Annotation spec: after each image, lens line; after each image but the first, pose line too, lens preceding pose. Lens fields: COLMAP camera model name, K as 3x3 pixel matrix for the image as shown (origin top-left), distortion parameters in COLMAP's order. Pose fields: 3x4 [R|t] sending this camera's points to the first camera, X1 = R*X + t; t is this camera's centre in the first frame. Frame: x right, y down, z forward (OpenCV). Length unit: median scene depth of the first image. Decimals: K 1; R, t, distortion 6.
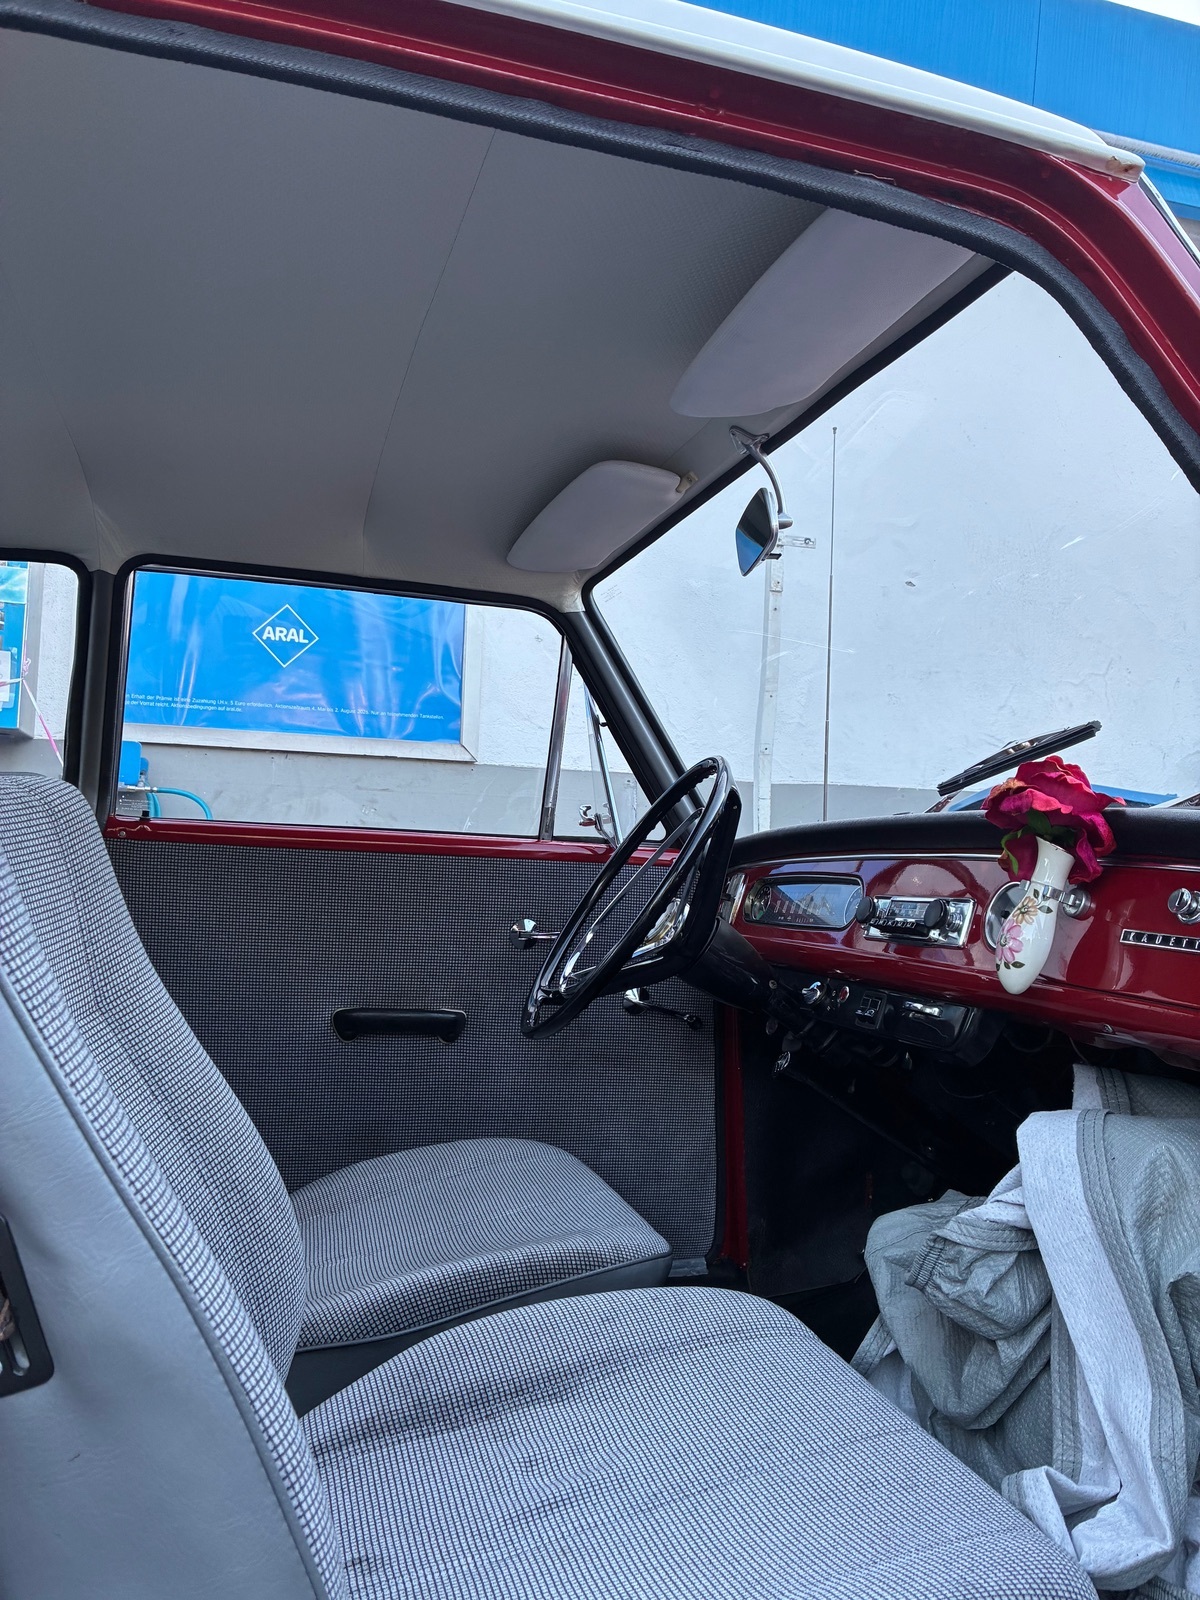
lens RADIAL K [[1191.0, 0, 600.0], [0, 1191.0, 800.0], [0, 0, 1]] dist [0.008741, -0.003084]
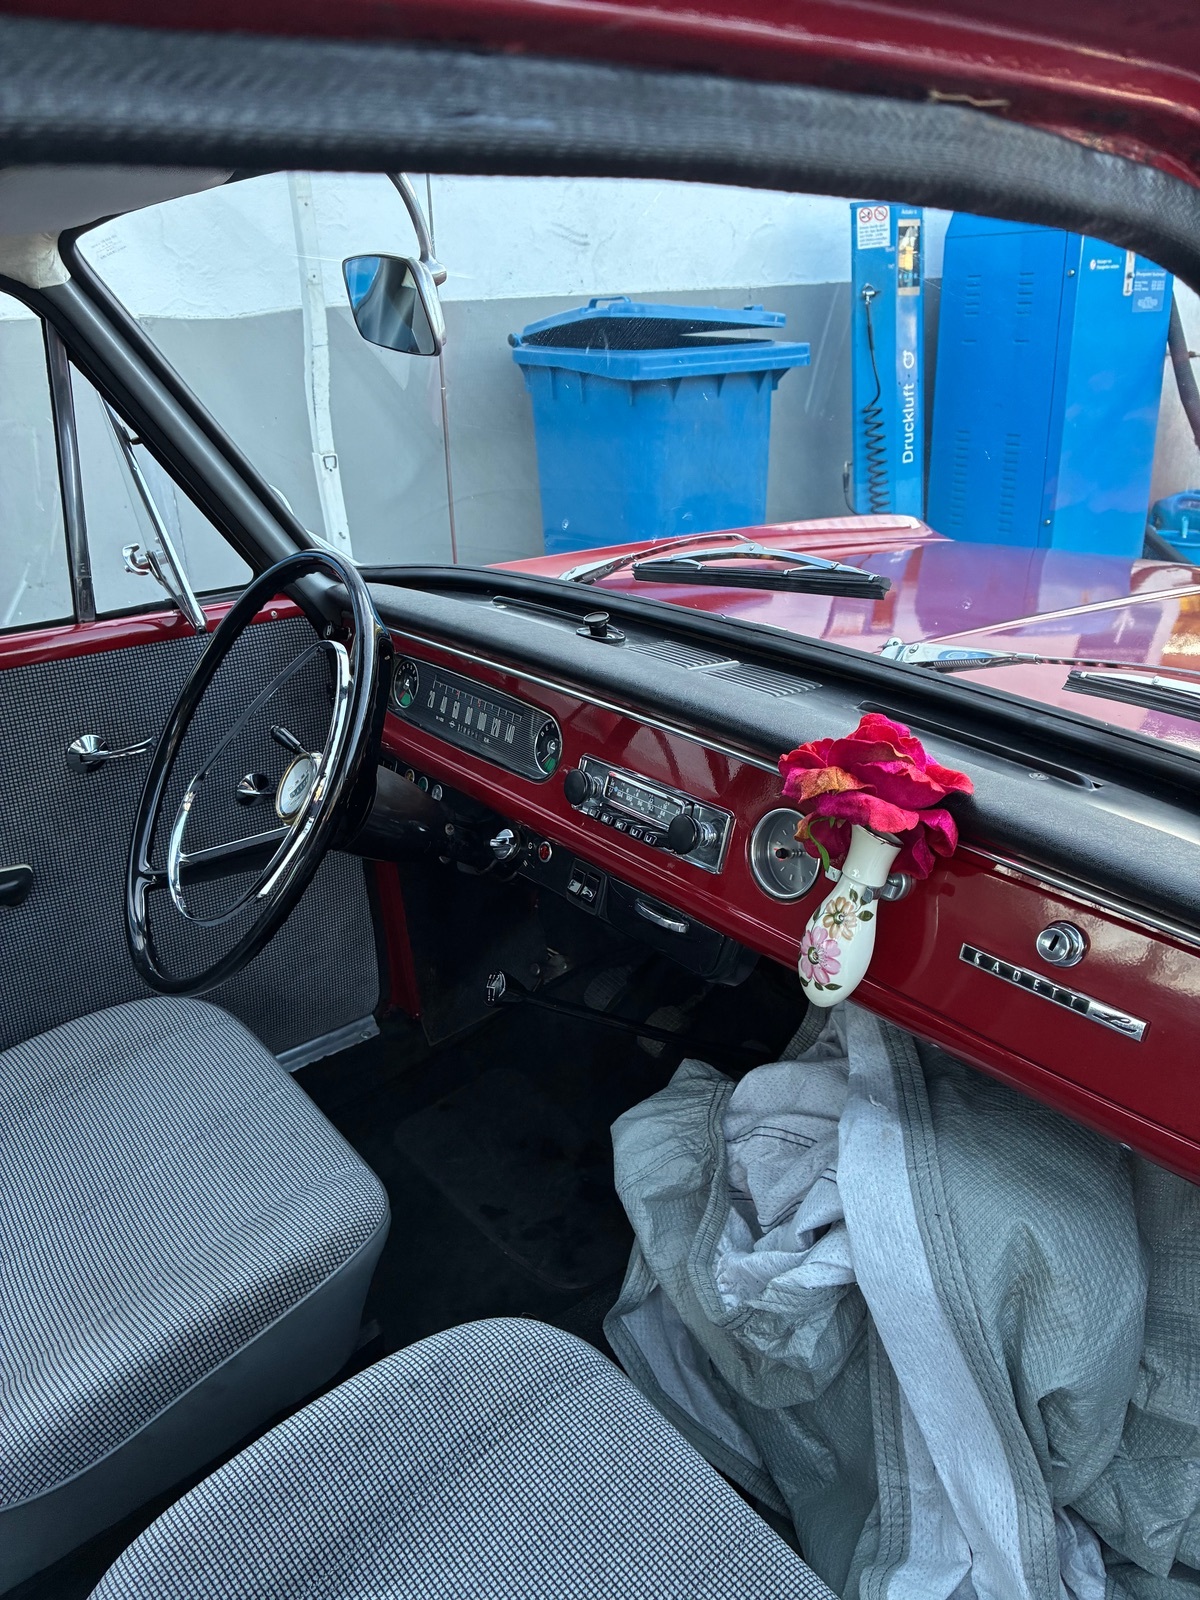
lens RADIAL K [[1191.0, 0, 600.0], [0, 1191.0, 800.0], [0, 0, 1]] dist [0.008741, -0.003084]
pose [[0.926786, -0.200472, 0.317613, -0.016684], [0.042332, 0.896005, 0.442021, -0.318450], [-0.373196, -0.396214, 0.838892, 0.435710]]
